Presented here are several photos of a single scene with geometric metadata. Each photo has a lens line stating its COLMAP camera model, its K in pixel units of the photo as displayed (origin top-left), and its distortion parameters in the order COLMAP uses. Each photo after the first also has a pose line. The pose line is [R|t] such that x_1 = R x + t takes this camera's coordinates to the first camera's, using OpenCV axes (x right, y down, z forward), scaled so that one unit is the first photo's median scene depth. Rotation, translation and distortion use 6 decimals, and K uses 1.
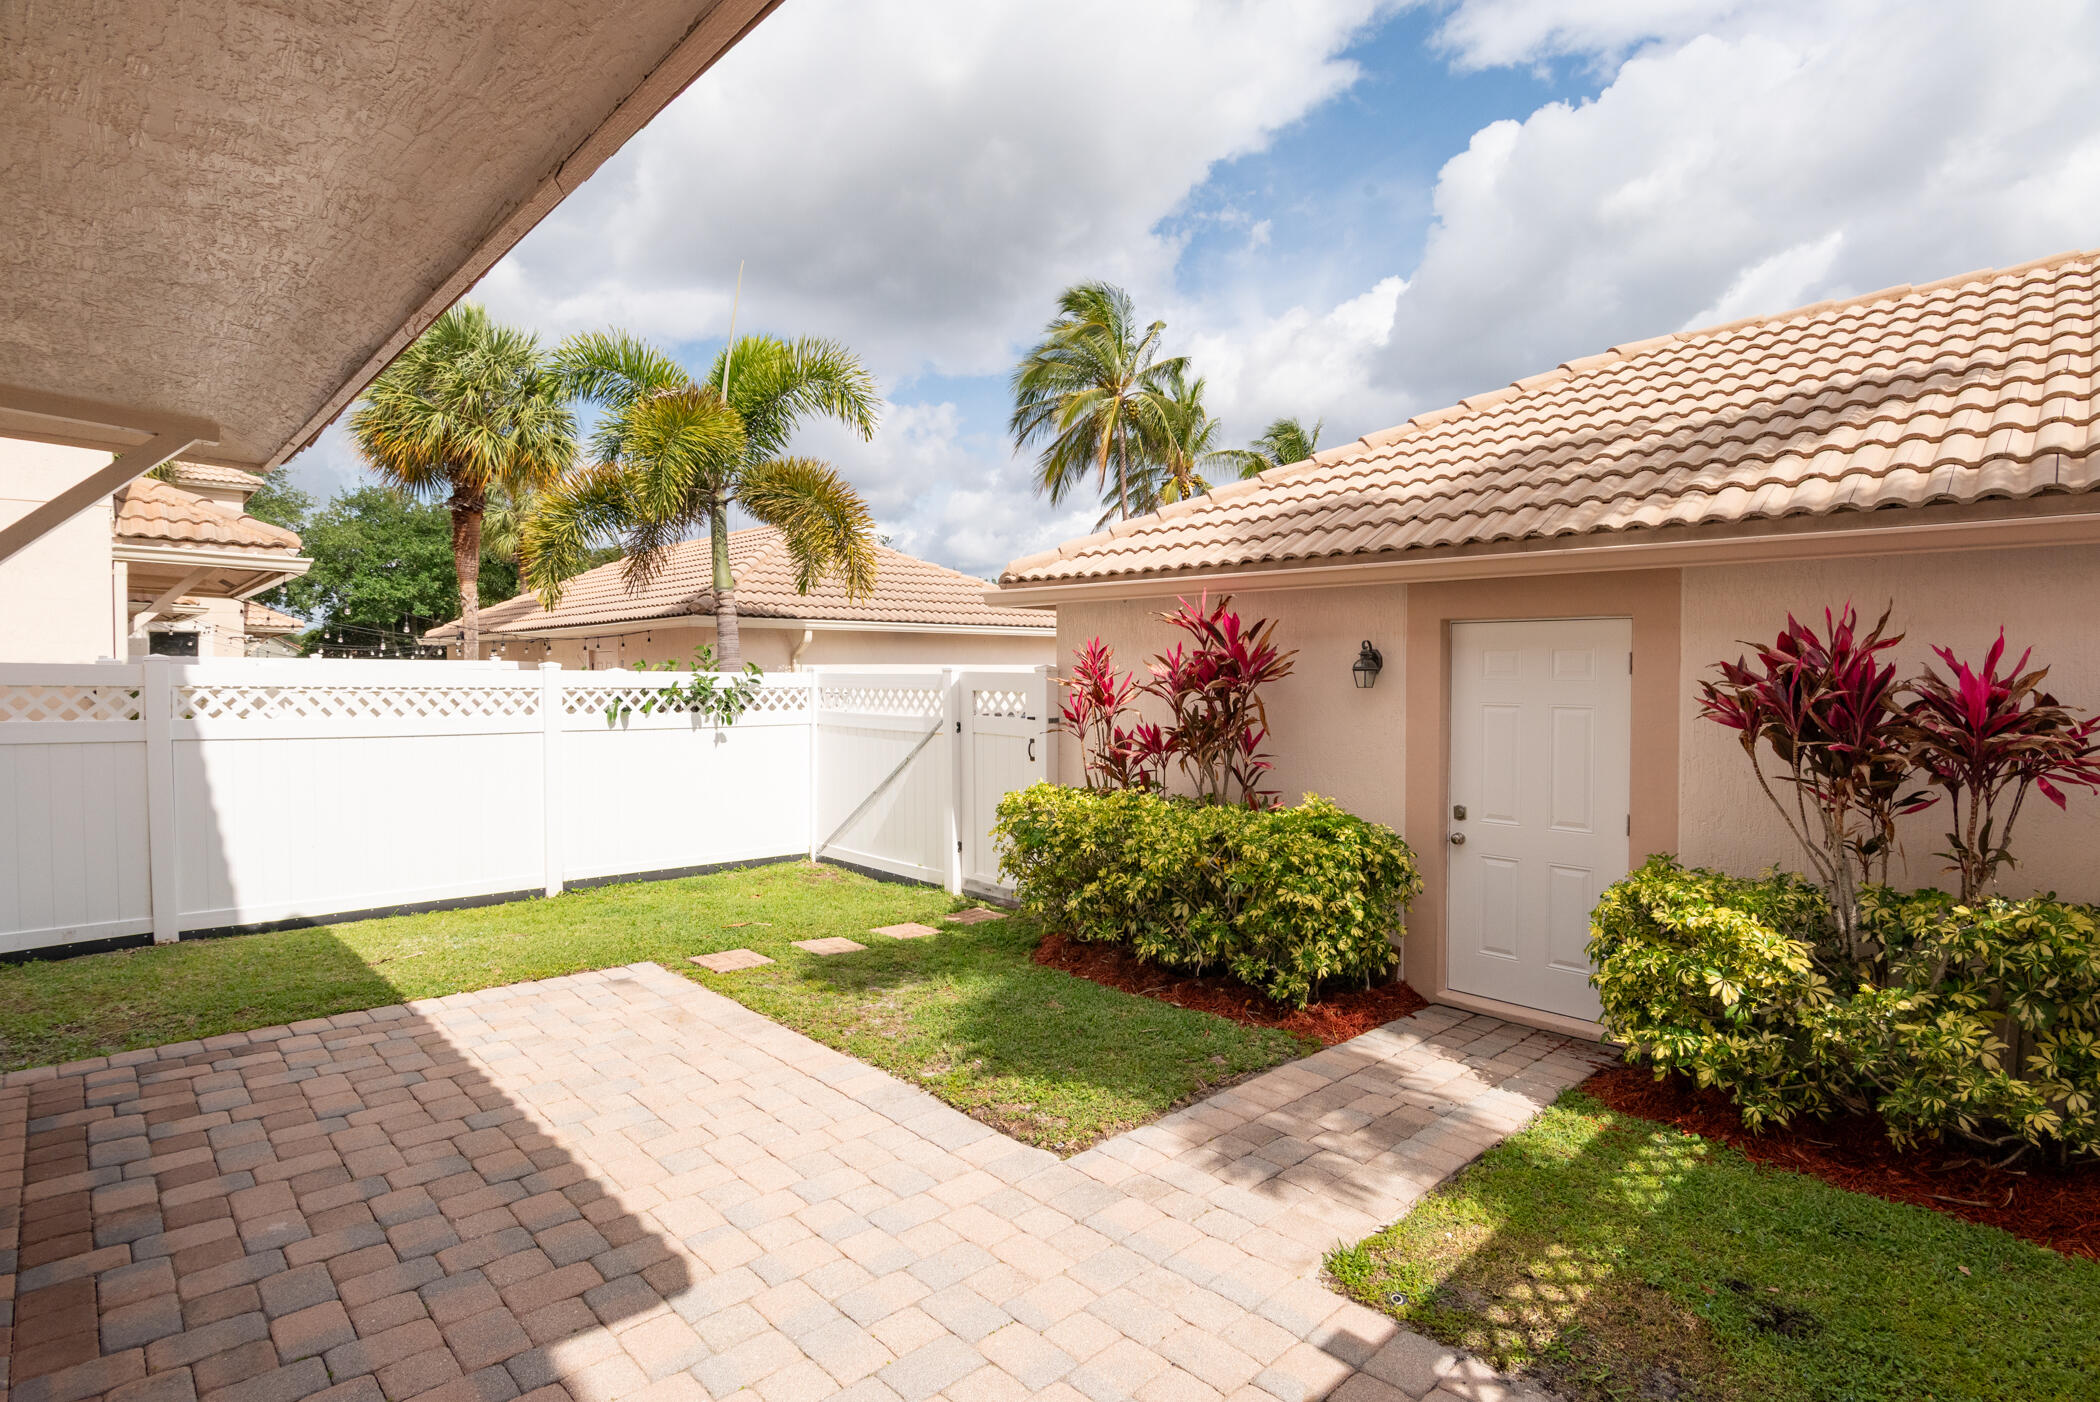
lens RADIAL K [[1068.4, 0, 1050.0], [0, 1068.4, 701.0], [0, 0, 1]] dist [-0.013153, -0.000441]
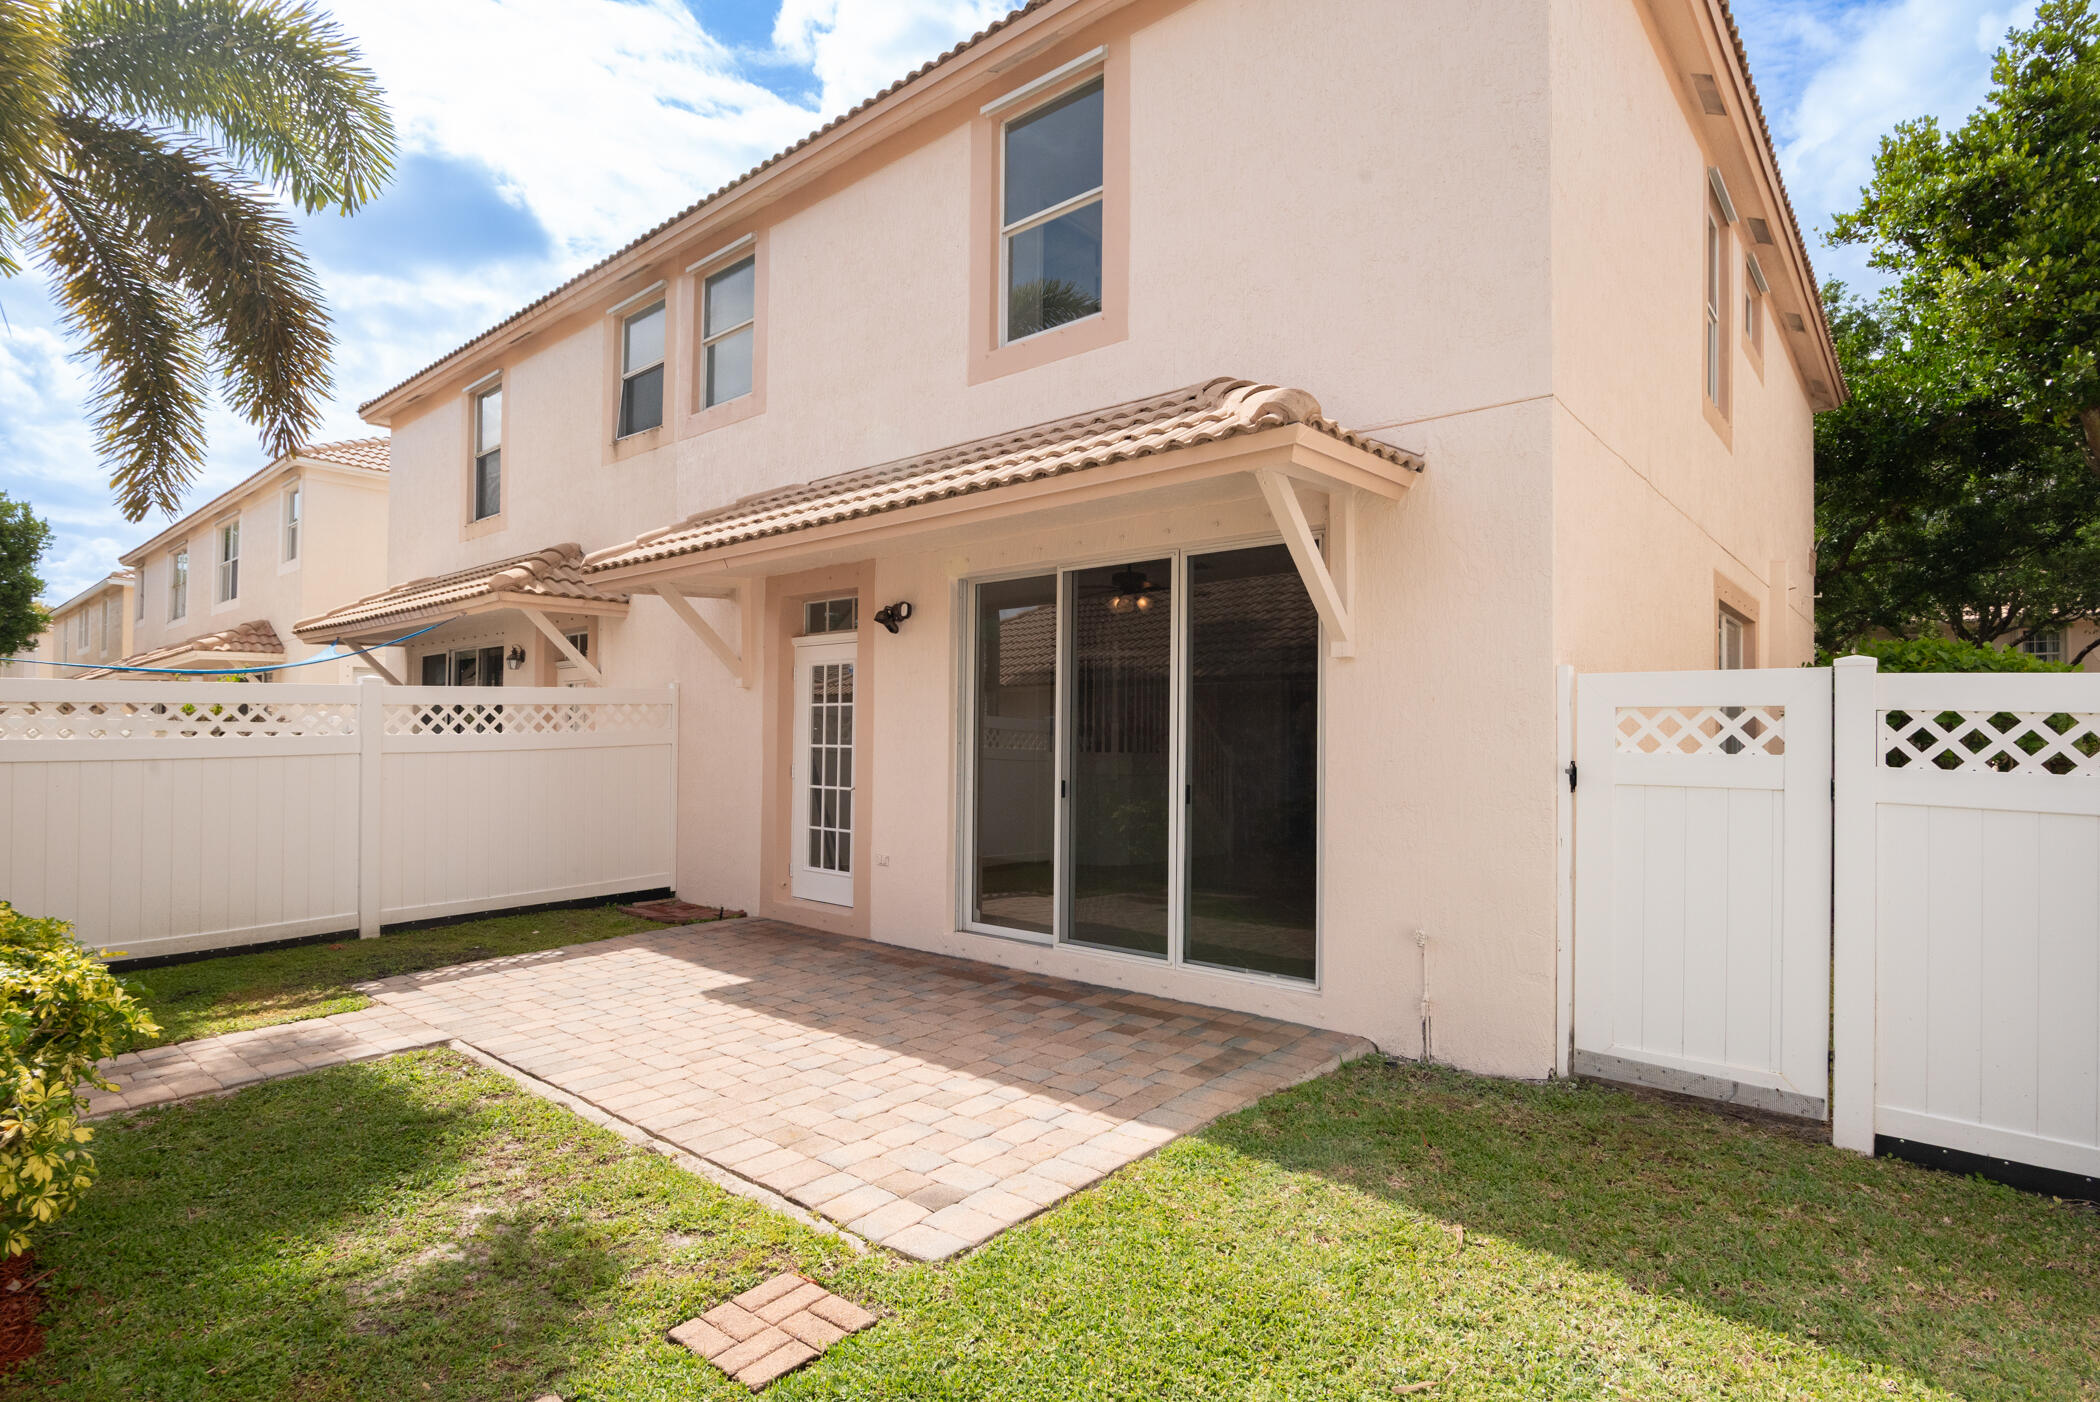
lens RADIAL K [[1068.4, 0, 1050.0], [0, 1068.4, 701.0], [0, 0, 1]] dist [-0.013153, -0.000441]
pose [[-0.994754, -0.011671, -0.101631, -0.613418], [-0.011053, 0.999917, -0.006645, -0.017238], [0.101700, -0.005486, -0.994800, 2.425717]]
